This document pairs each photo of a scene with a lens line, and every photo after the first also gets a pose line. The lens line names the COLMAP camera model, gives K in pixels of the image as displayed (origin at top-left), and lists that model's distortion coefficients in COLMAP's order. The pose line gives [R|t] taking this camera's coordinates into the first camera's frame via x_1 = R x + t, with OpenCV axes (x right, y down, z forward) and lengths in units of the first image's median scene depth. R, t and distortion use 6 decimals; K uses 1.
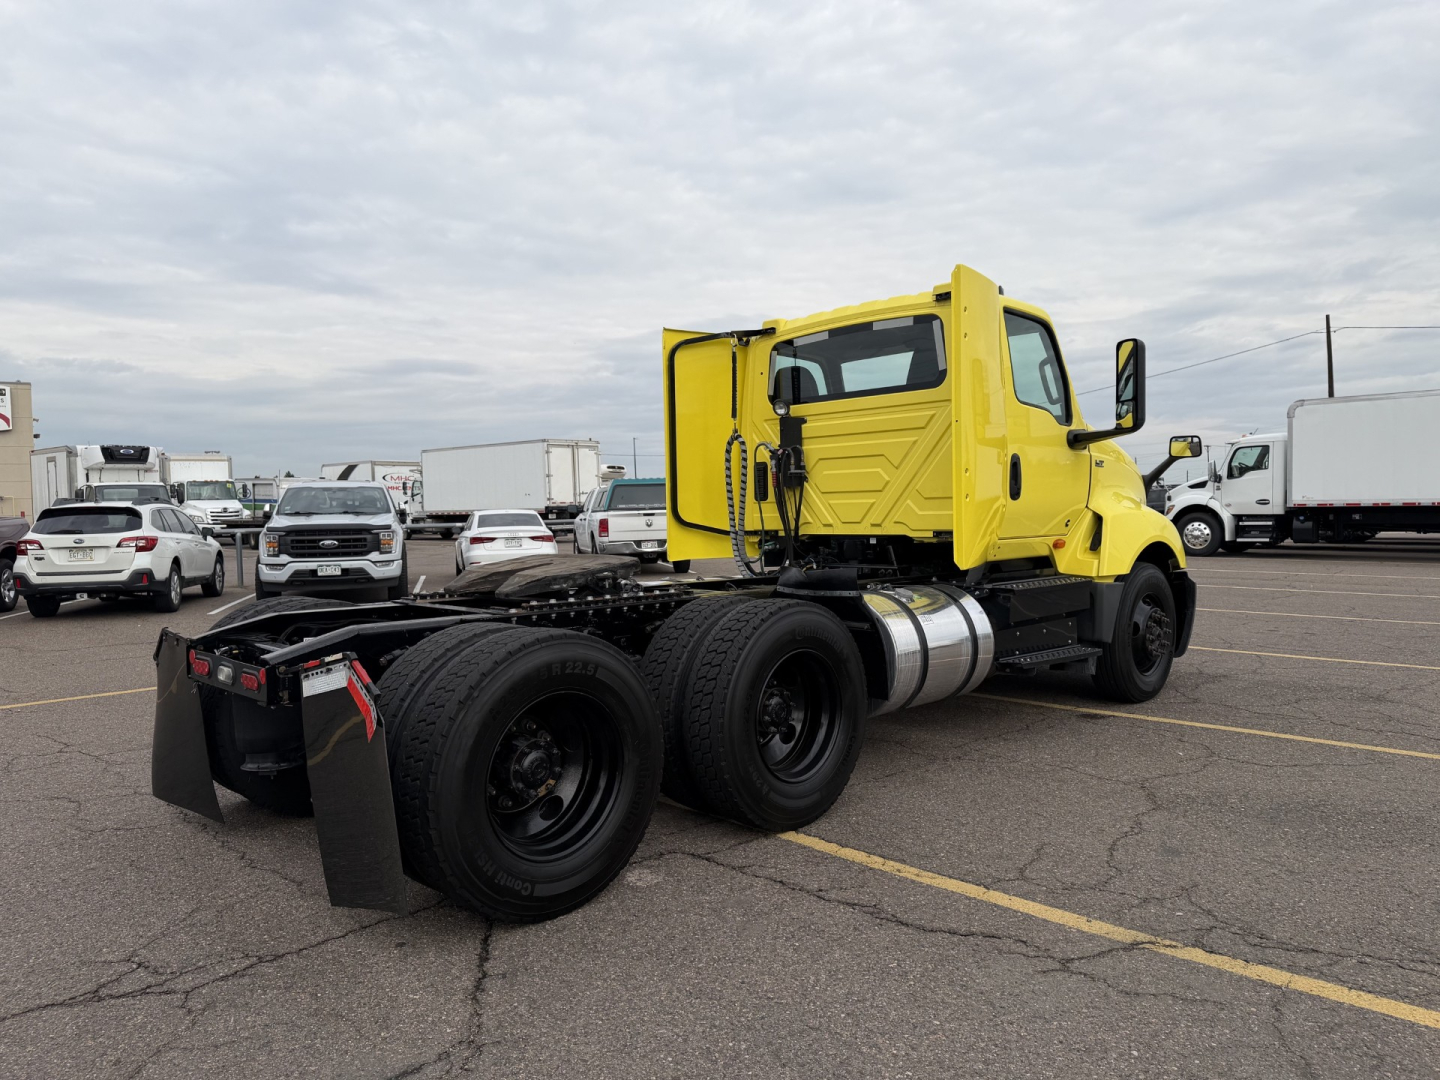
lens RADIAL K [[995.2, 0, 720.0], [0, 995.2, 540.0], [0, 0, 1]] dist [0.085770, -0.105834]
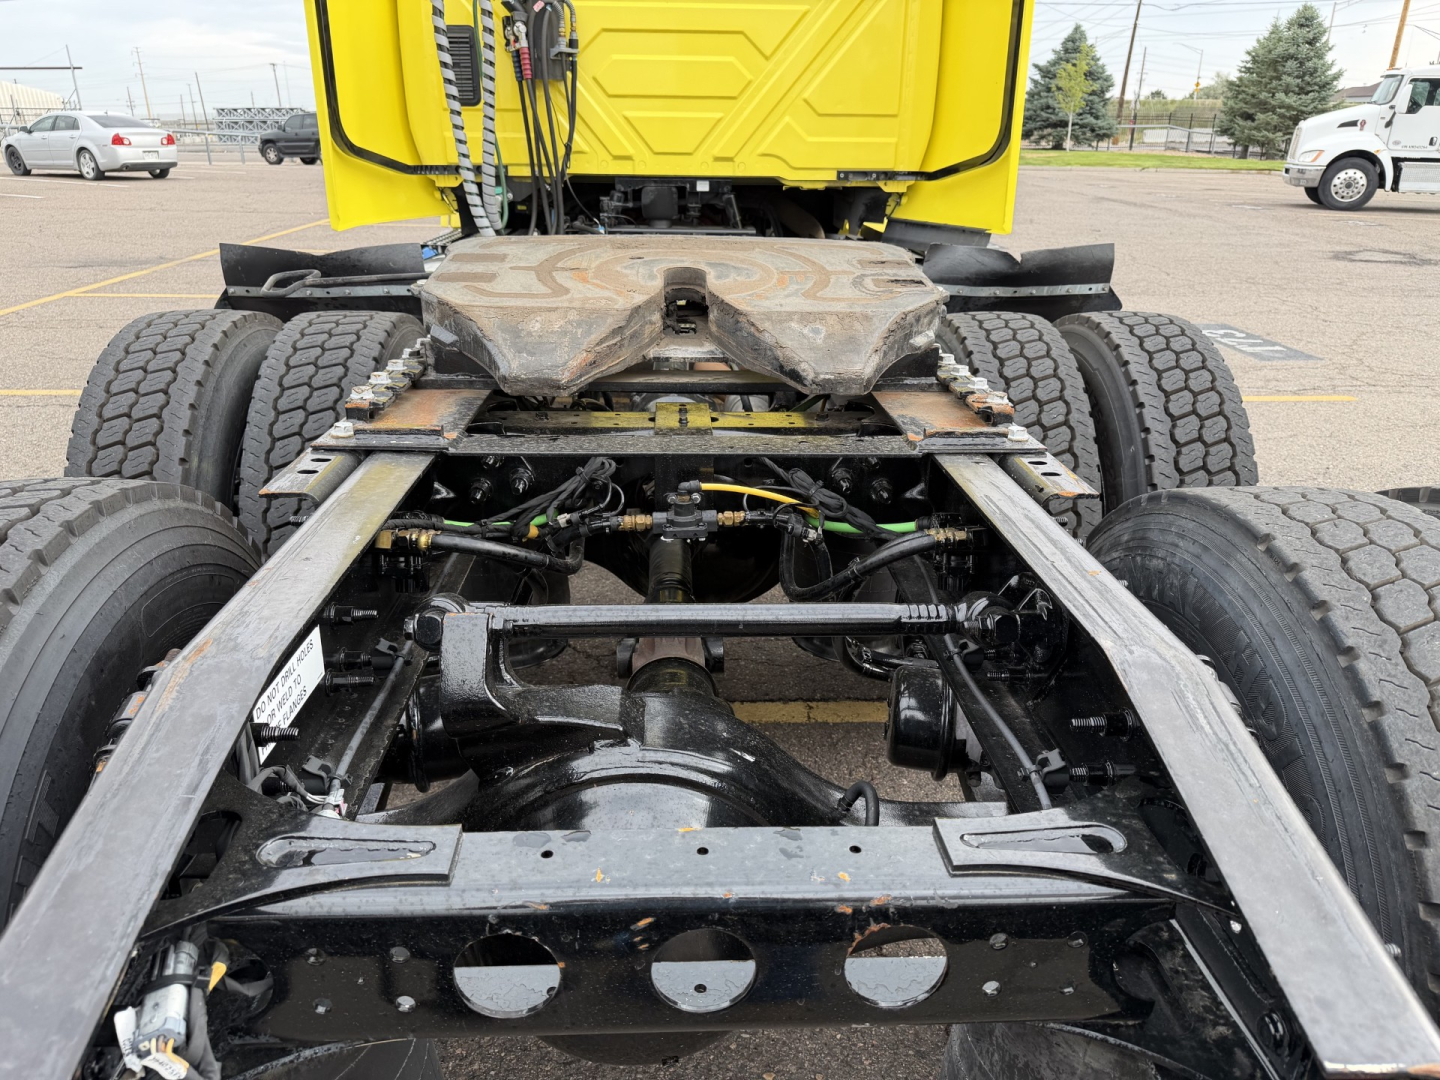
lens RADIAL K [[1010.2, 0, 728.0], [0, 1010.2, 538.6], [0, 0, 1]] dist [0.020484, -0.028943]
pose [[0.665292, -0.249357, 0.703710, -0.334694], [-0.005396, 0.940943, 0.338521, -0.006061], [-0.746564, -0.229012, 0.624656, 0.548887]]
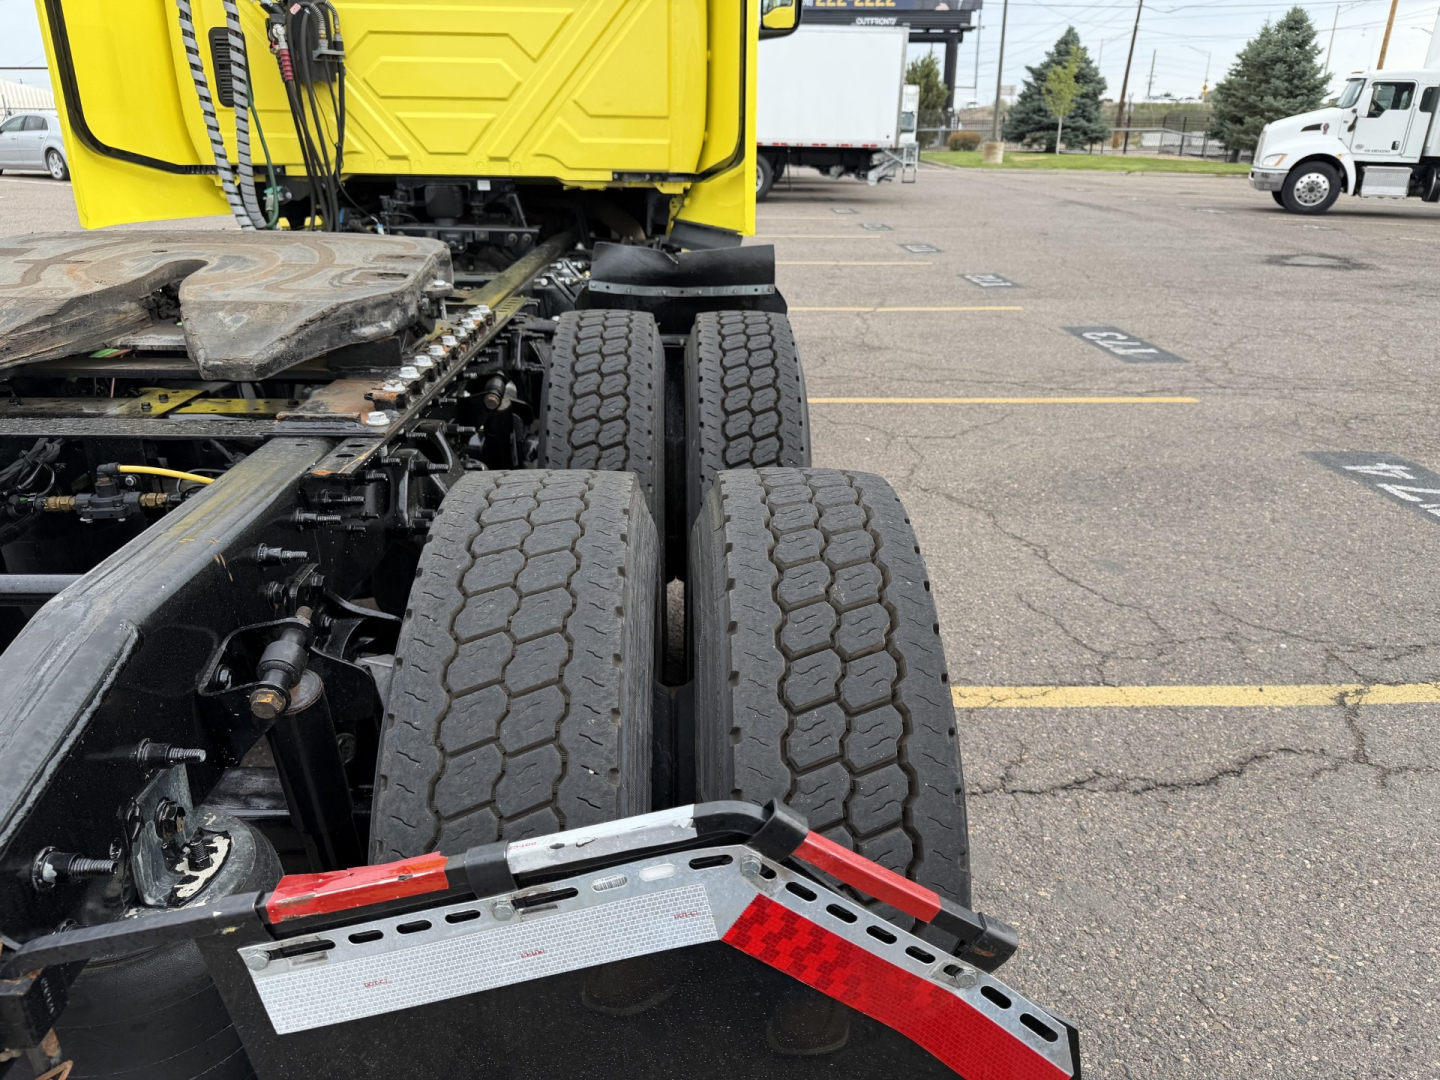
lens RADIAL K [[1017.0, 0, 724.4], [0, 1017.0, 542.9], [0, 0, 1]] dist [0.012795, -0.021772]
pose [[0.672161, -0.245434, 0.698543, -0.249051], [-0.008499, 0.940840, 0.338744, -0.006186], [-0.740356, -0.233627, 0.630310, 0.433683]]
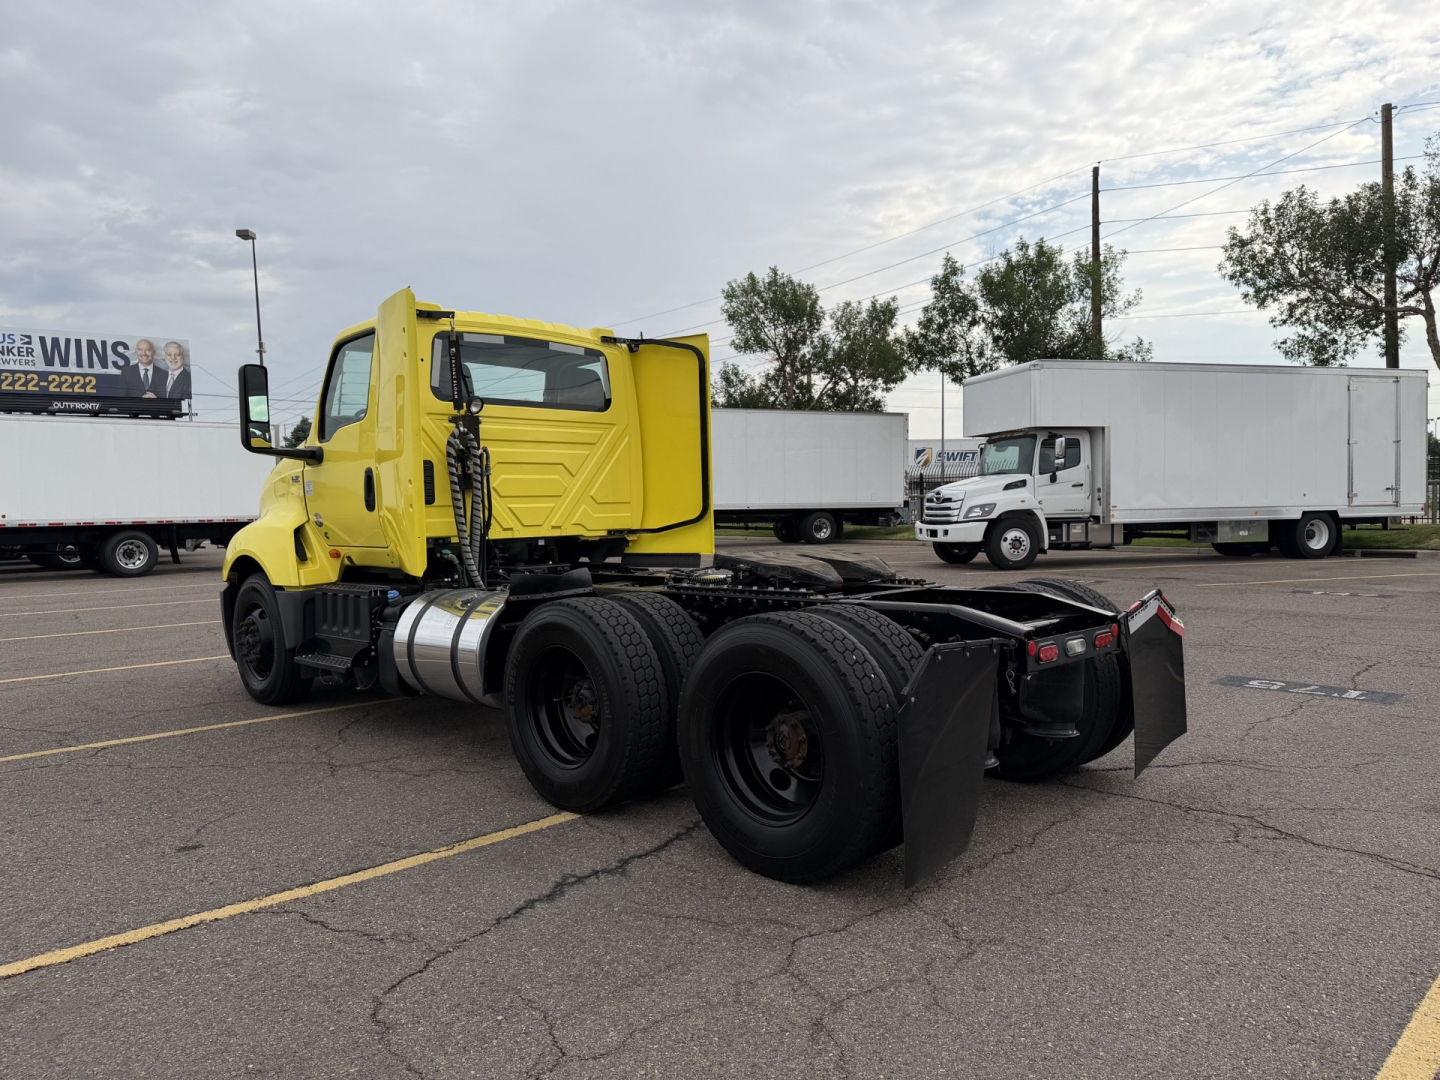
lens RADIAL K [[987.4, 0, 712.2], [0, 987.4, 543.4], [0, 0, 1]] dist [0.133669, -0.233126]
pose [[0.001660, -0.020765, 0.999783, -0.924039], [0.049485, 0.998561, 0.020657, -0.011085], [-0.998773, 0.049440, 0.002686, 0.817147]]
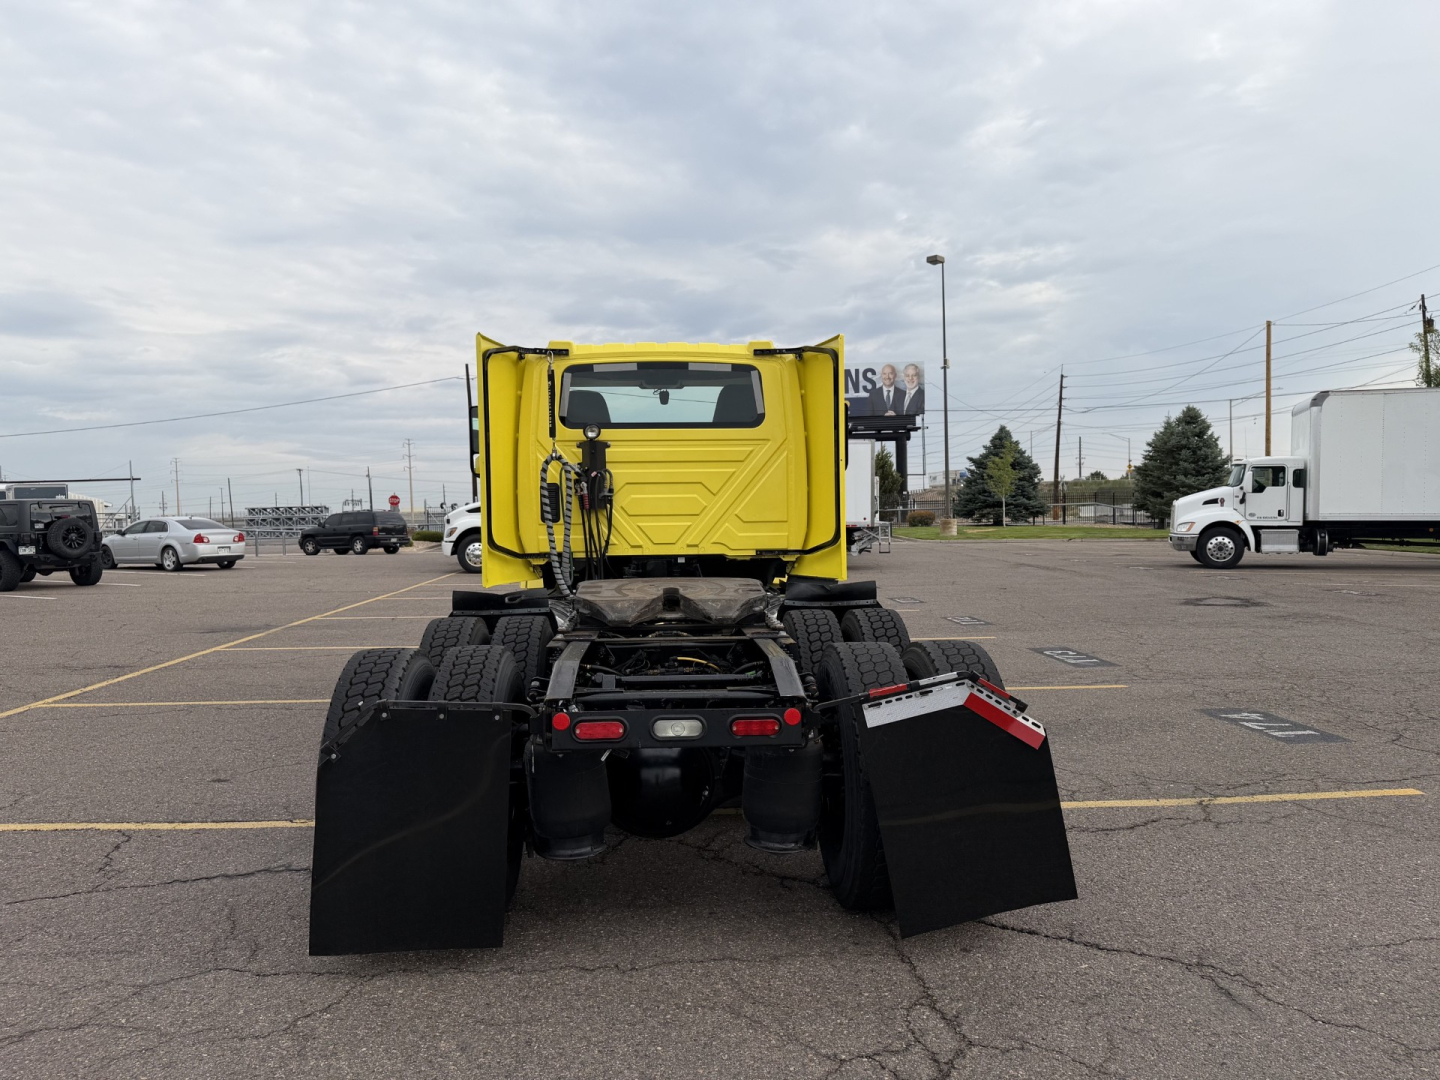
lens RADIAL K [[987.4, 0, 712.2], [0, 987.4, 543.4], [0, 0, 1]] dist [0.133669, -0.233126]
pose [[0.664031, -0.006371, 0.747678, -0.640557], [0.019813, 0.999762, -0.009077, -0.007039], [-0.747442, 0.020841, 0.664000, 0.253353]]
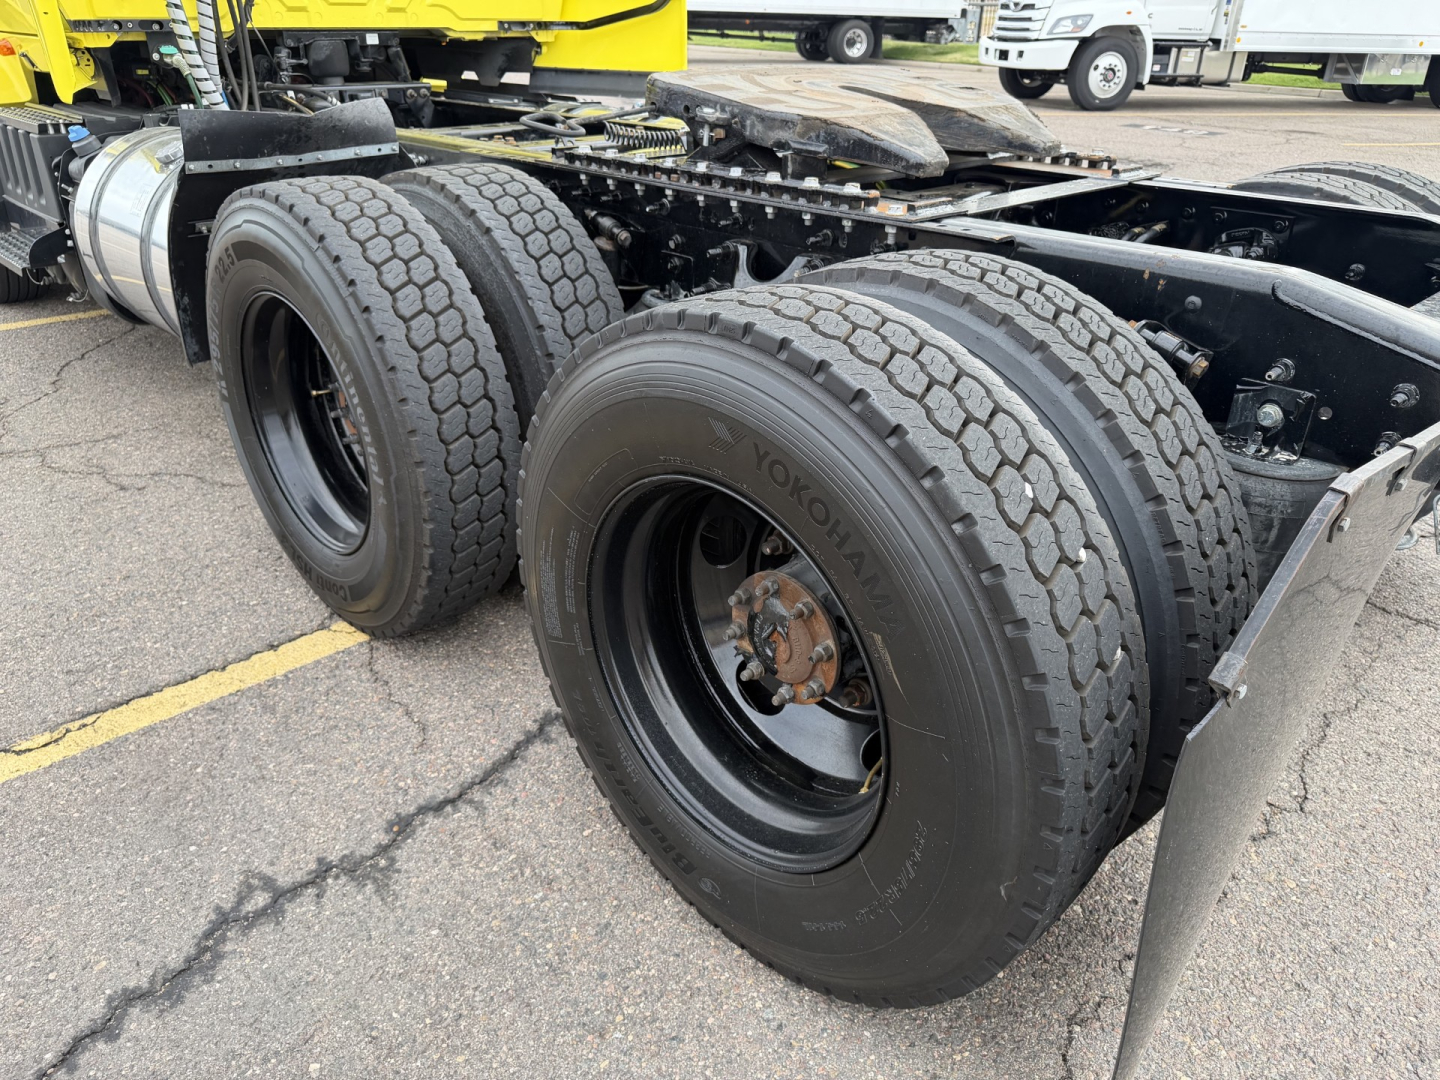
lens RADIAL K [[1016.8, 0, 714.9], [0, 1016.8, 531.0], [0, 0, 1]] dist [0.001073, -0.008951]
pose [[0.011383, -0.440157, 0.897849, -0.523732], [0.012381, 0.897900, 0.440025, 0.000092], [-0.999859, 0.006108, 0.015670, 0.791308]]
